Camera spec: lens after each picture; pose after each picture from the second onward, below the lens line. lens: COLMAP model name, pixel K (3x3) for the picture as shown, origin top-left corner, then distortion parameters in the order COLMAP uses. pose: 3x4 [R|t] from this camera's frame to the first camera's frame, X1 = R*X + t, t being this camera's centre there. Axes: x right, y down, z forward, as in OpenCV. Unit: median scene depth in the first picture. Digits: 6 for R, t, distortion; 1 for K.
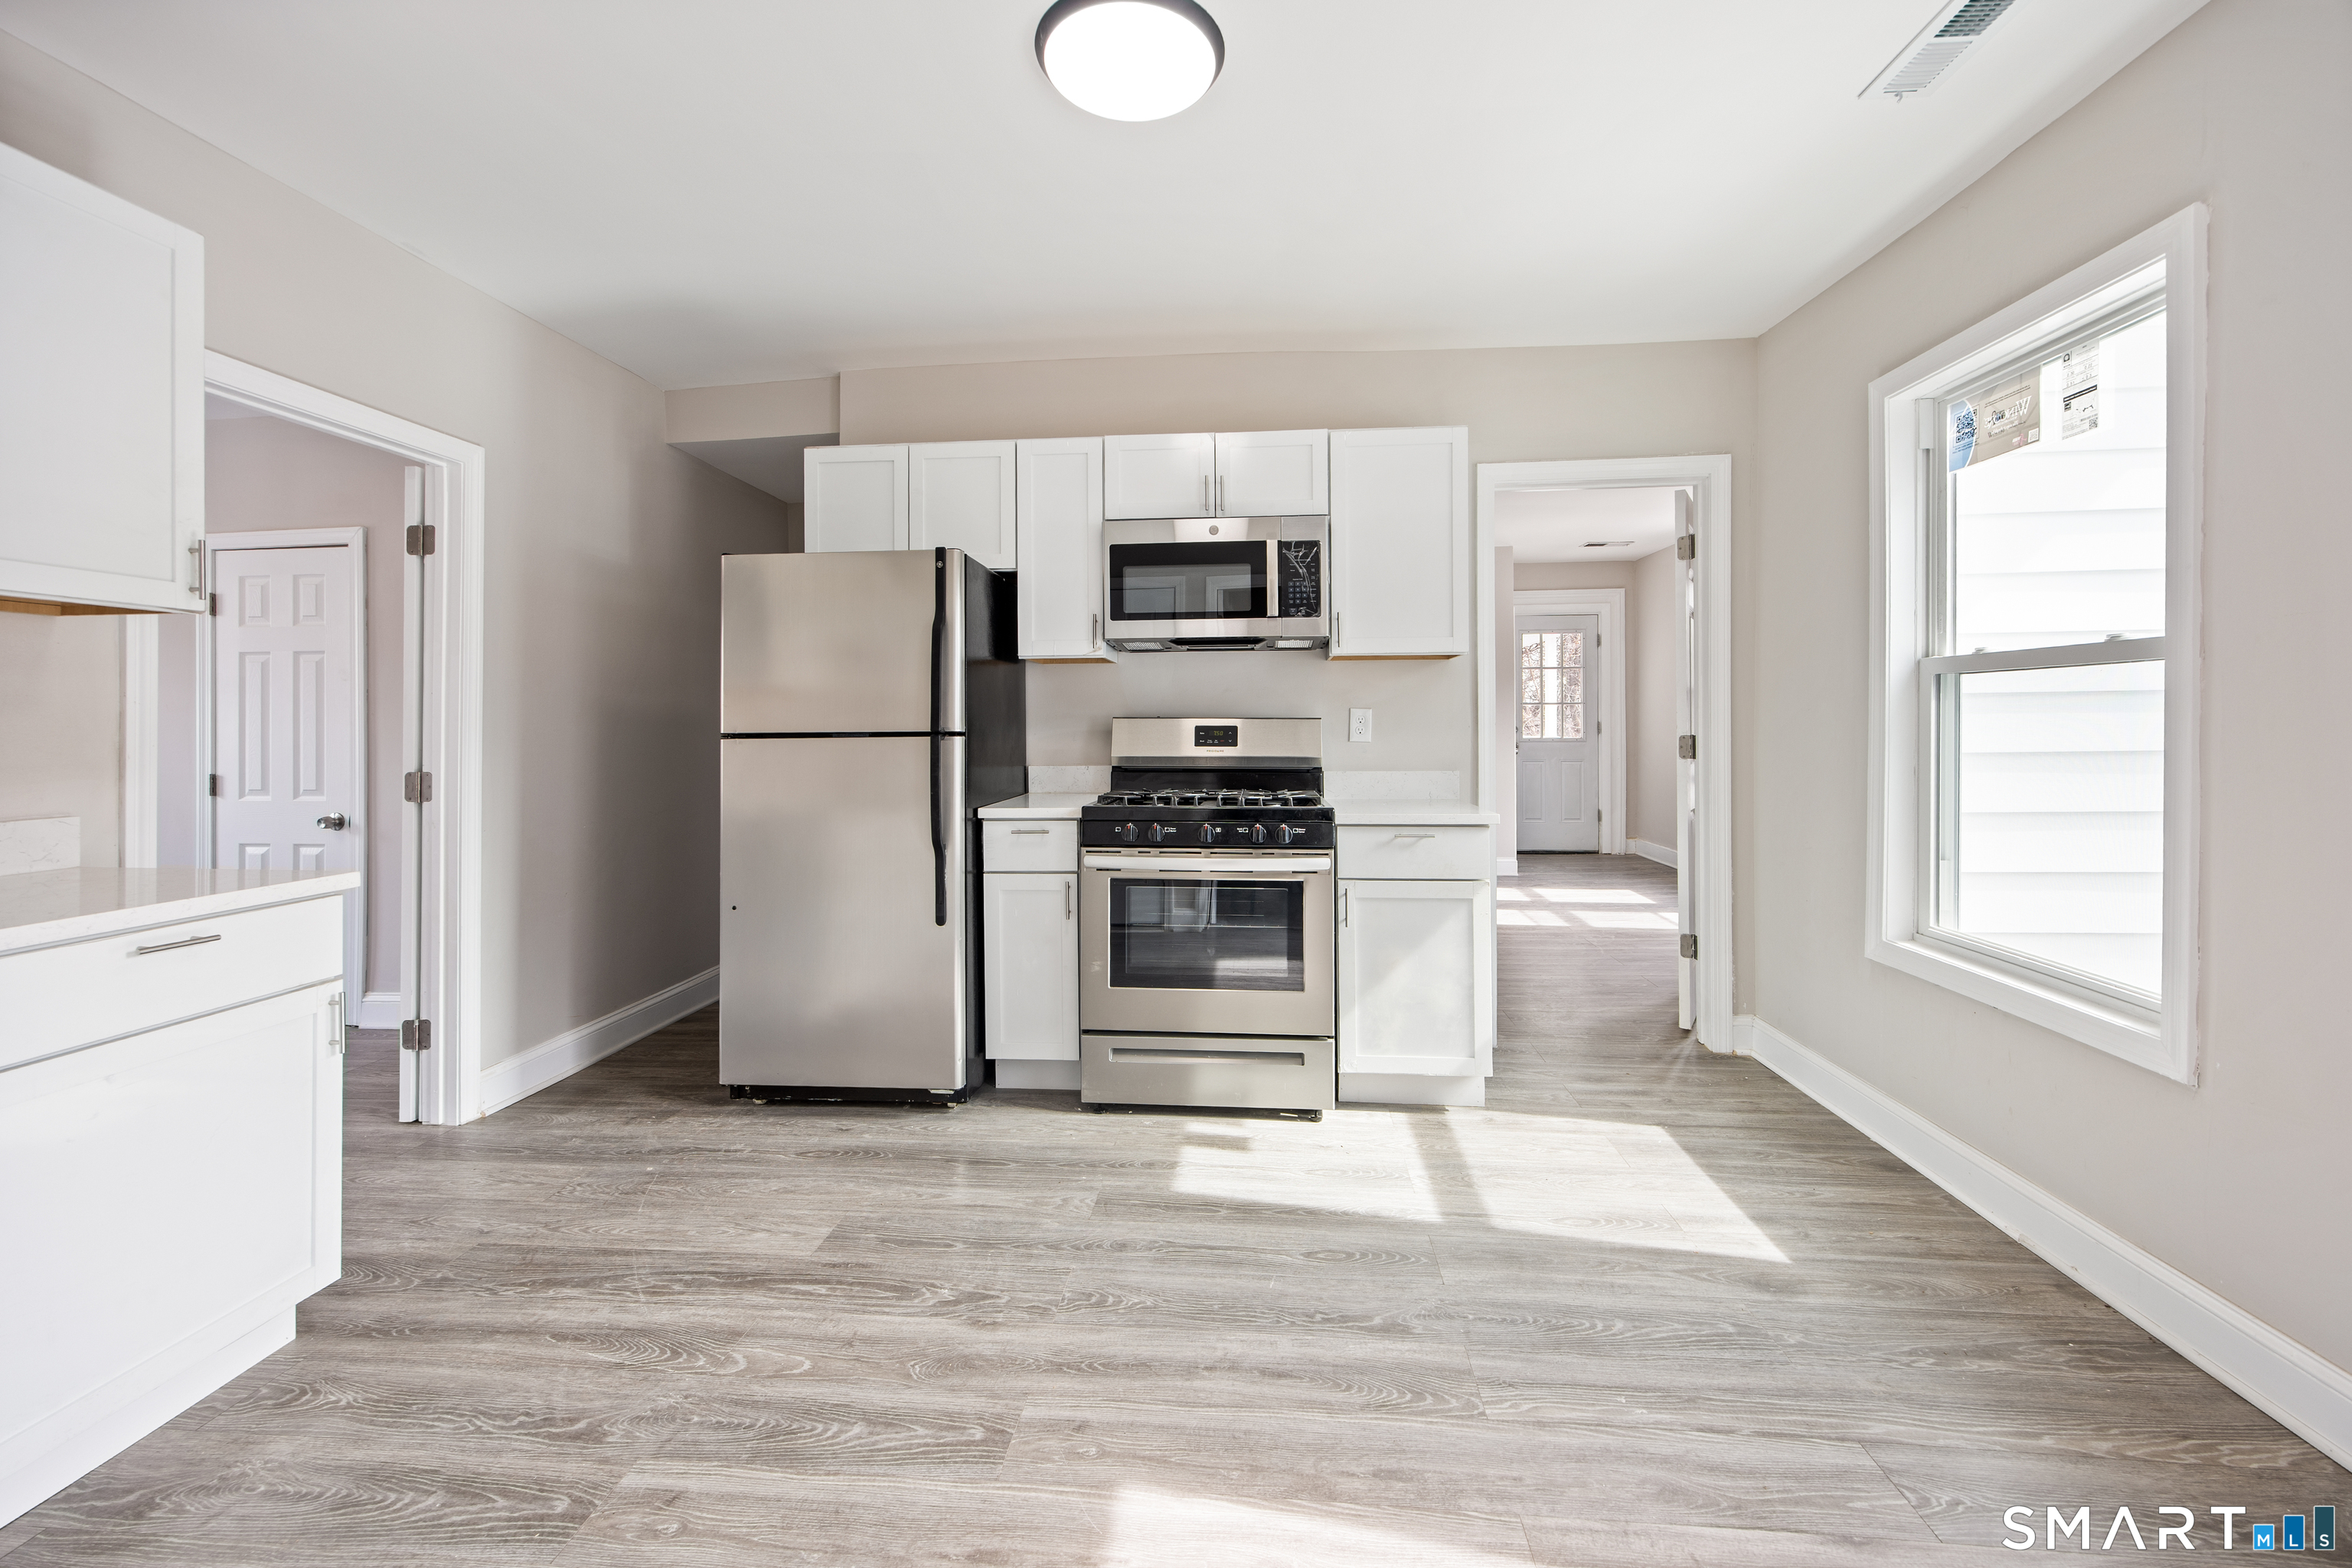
lens RADIAL K [[947.4, 0, 1177.8], [0, 947.4, 731.8], [0, 0, 1]] dist [0.002844, 0.000124]
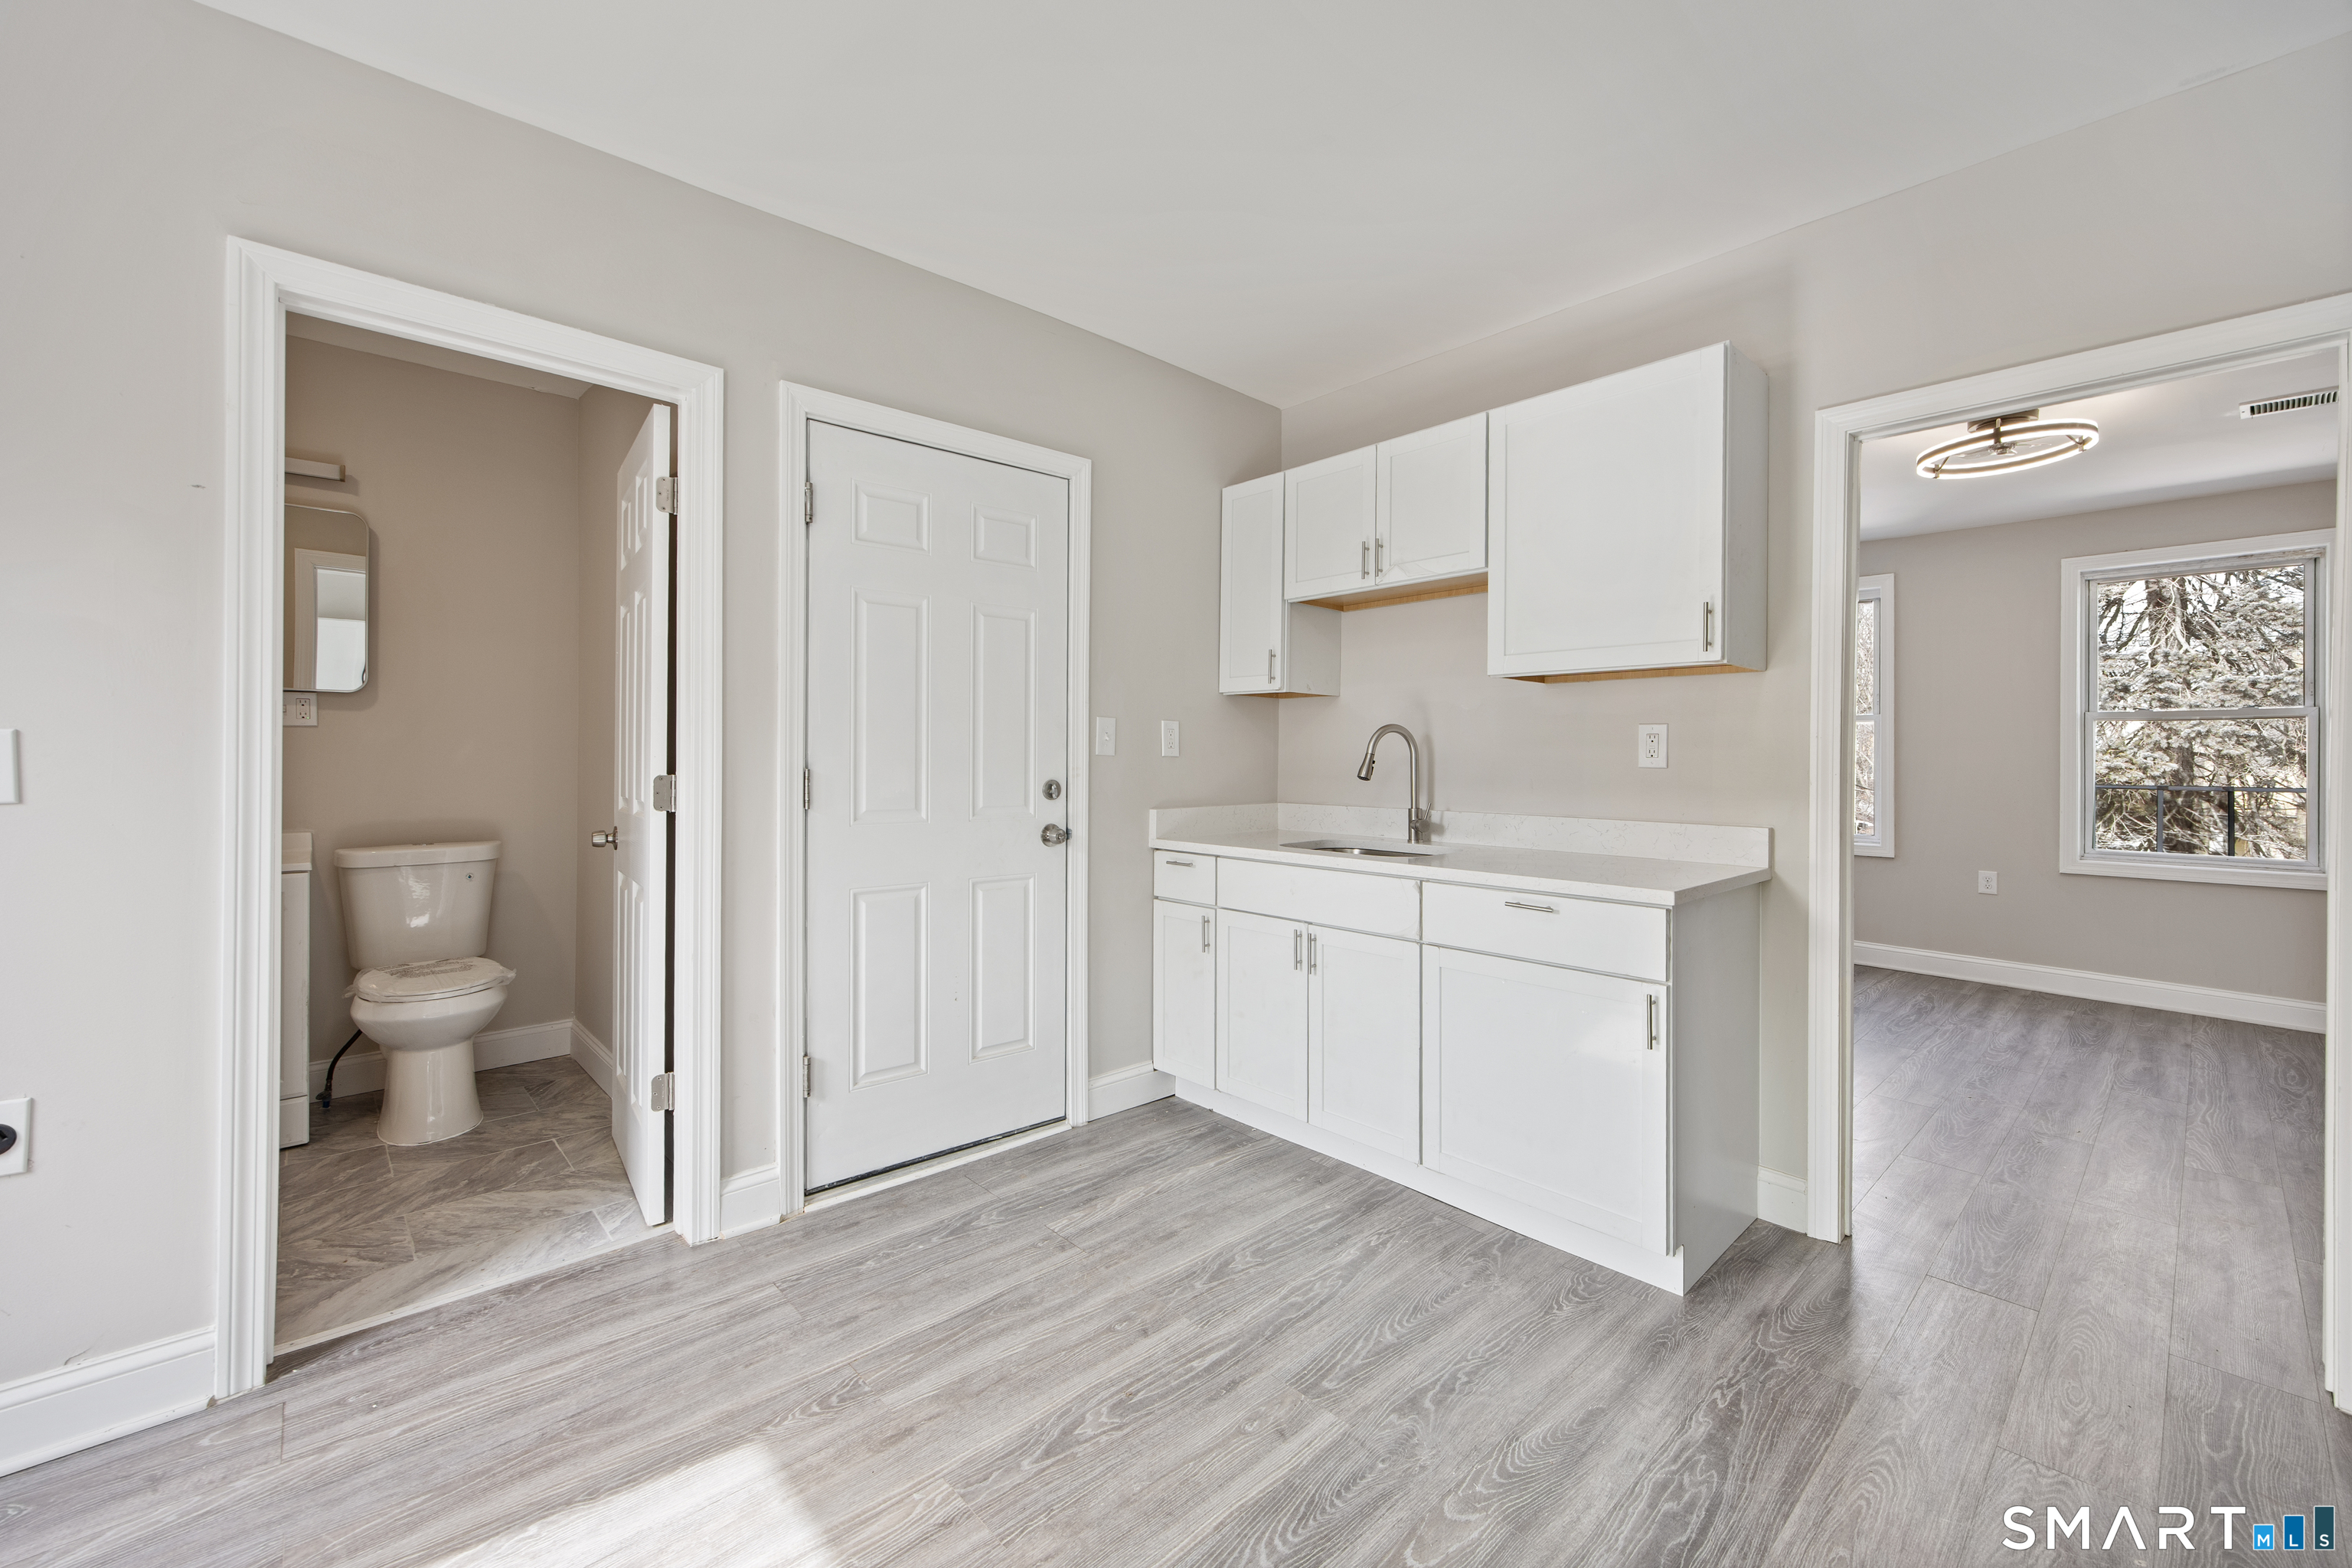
lens RADIAL K [[933.8, 0, 1179.3], [0, 933.8, 764.5], [0, 0, 1]] dist [0.000898, 0.000150]
pose [[-0.669071, 0.001456, -0.743197, 0.205519], [-0.009162, 0.999906, 0.010208, -0.001229], [0.743142, 0.013639, -0.668994, 0.891083]]
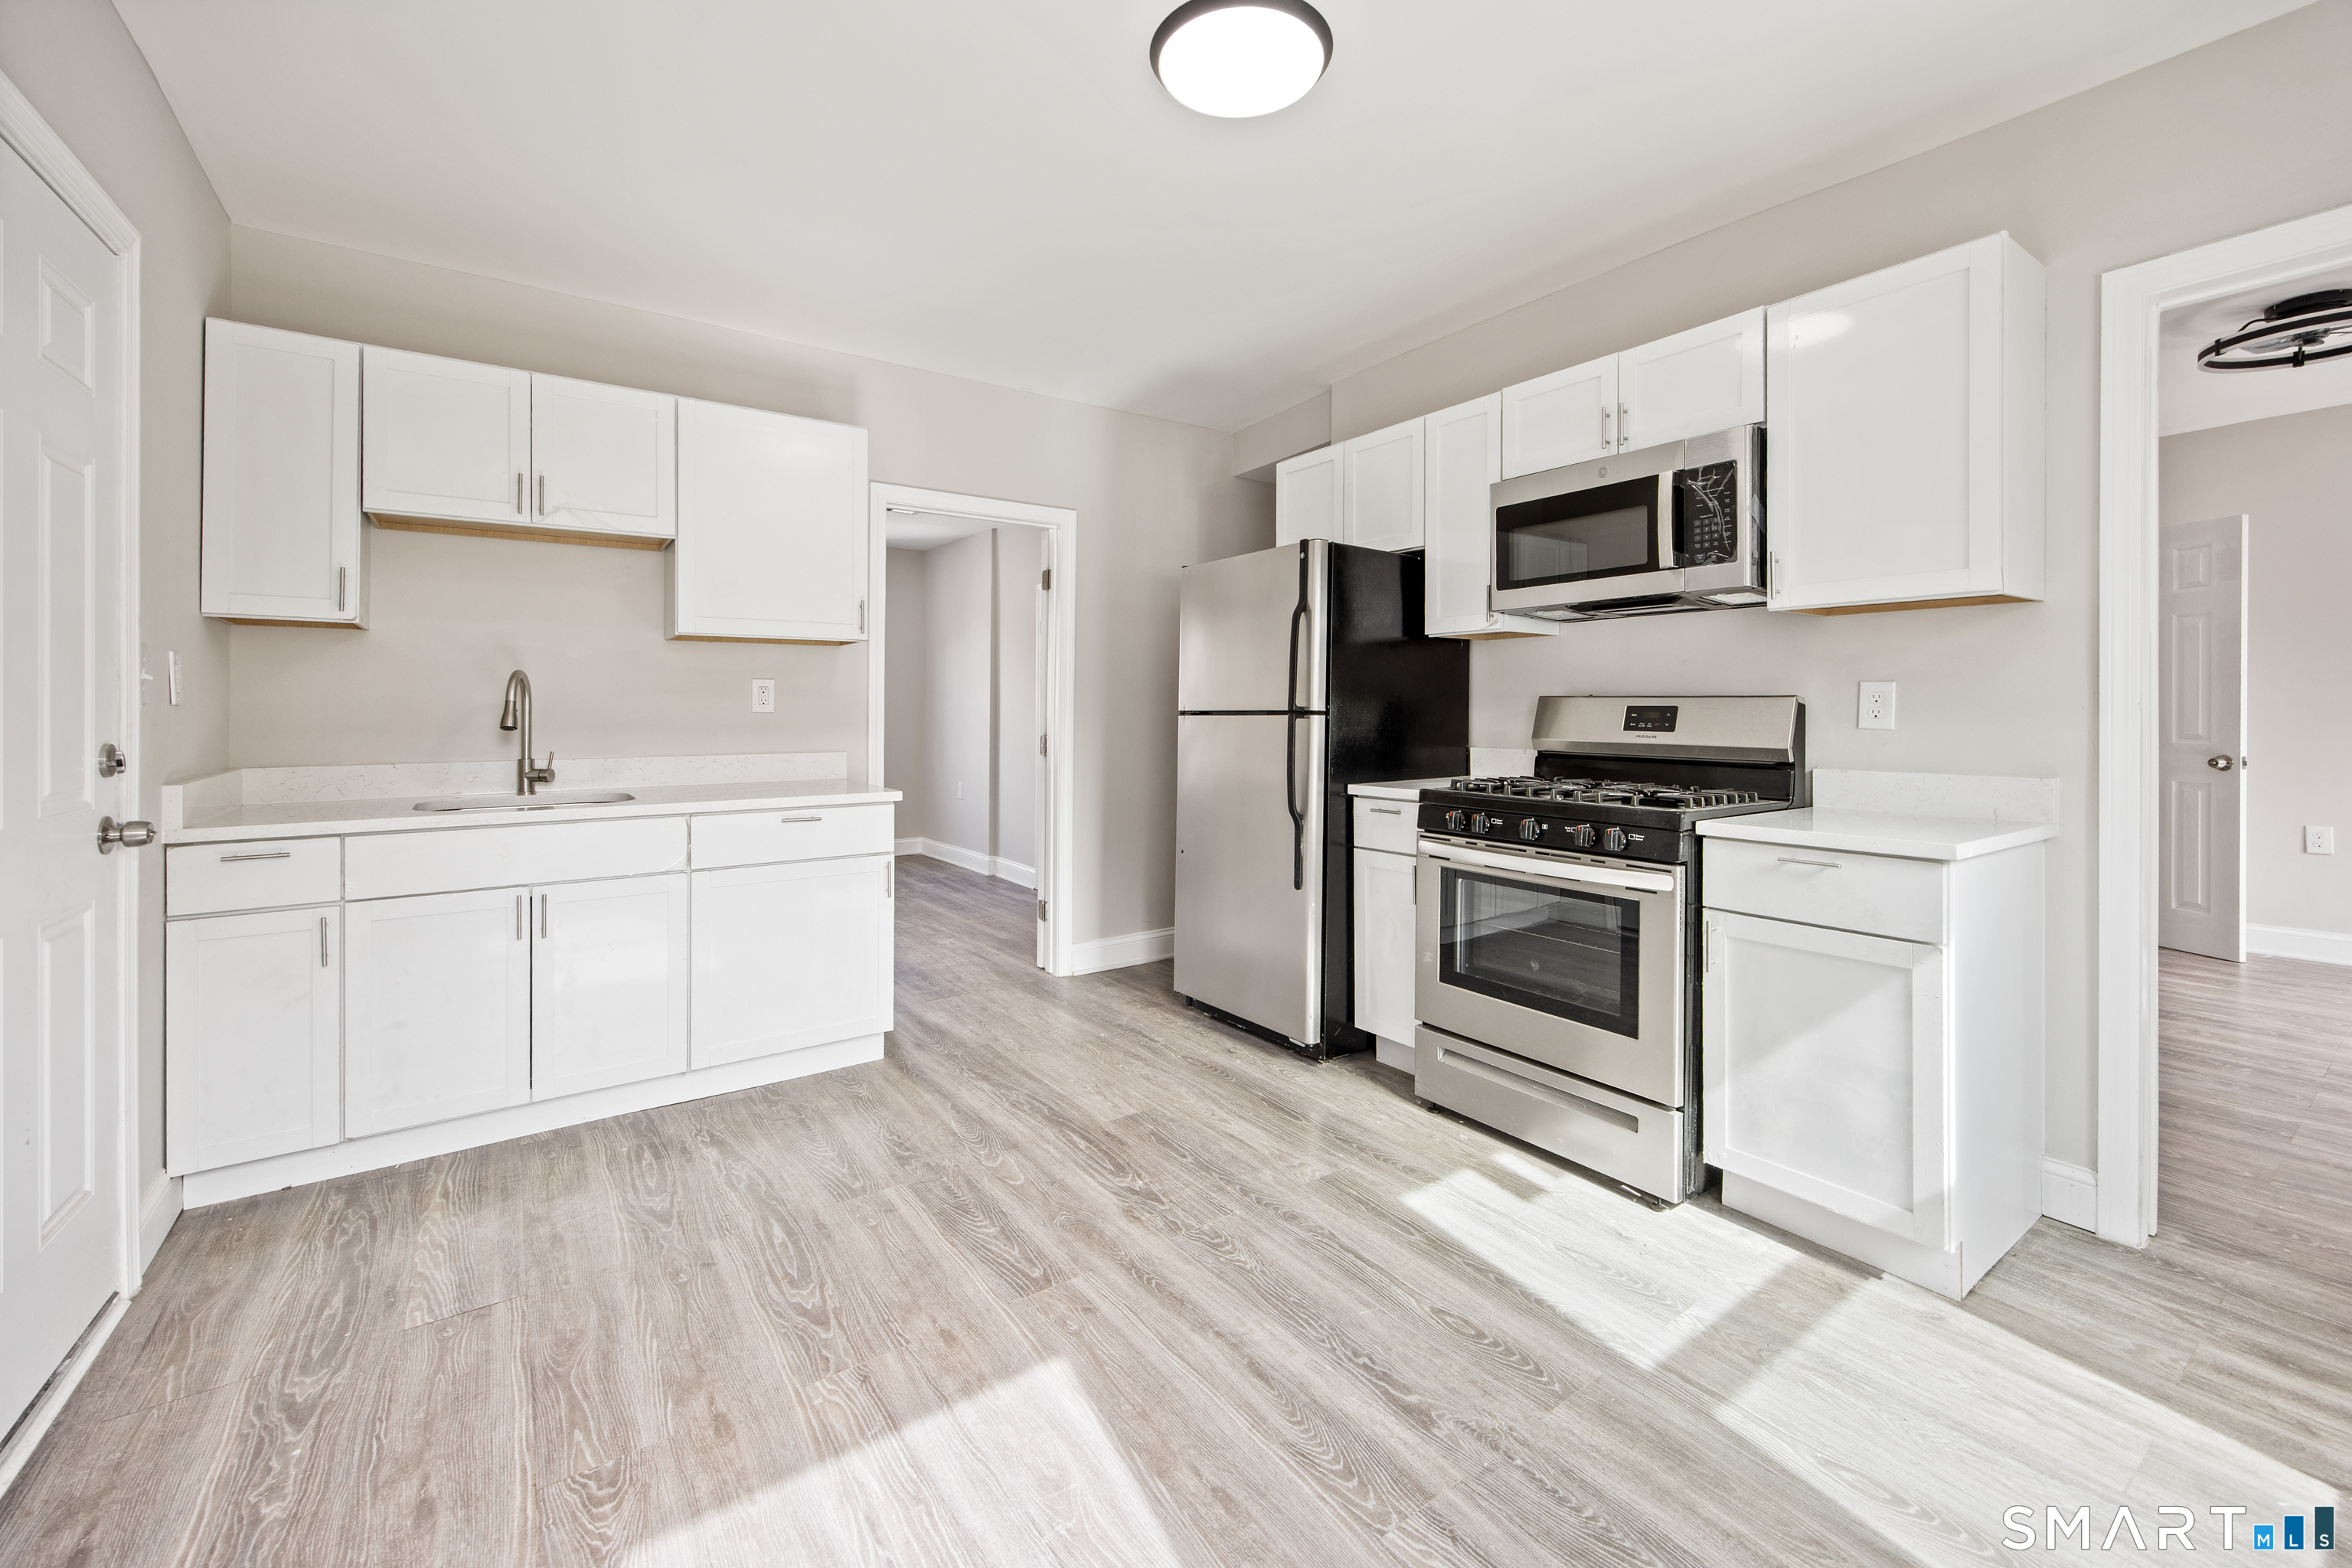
lens RADIAL K [[950.9, 0, 1175.5], [0, 950.9, 715.1], [0, 0, 1]] dist [-0.000124, -0.000065]
pose [[0.649015, 0.009199, -0.760720, 0.500862], [-0.006295, 0.999958, 0.006722, -0.001402], [0.760750, 0.000426, 0.649045, 0.193452]]
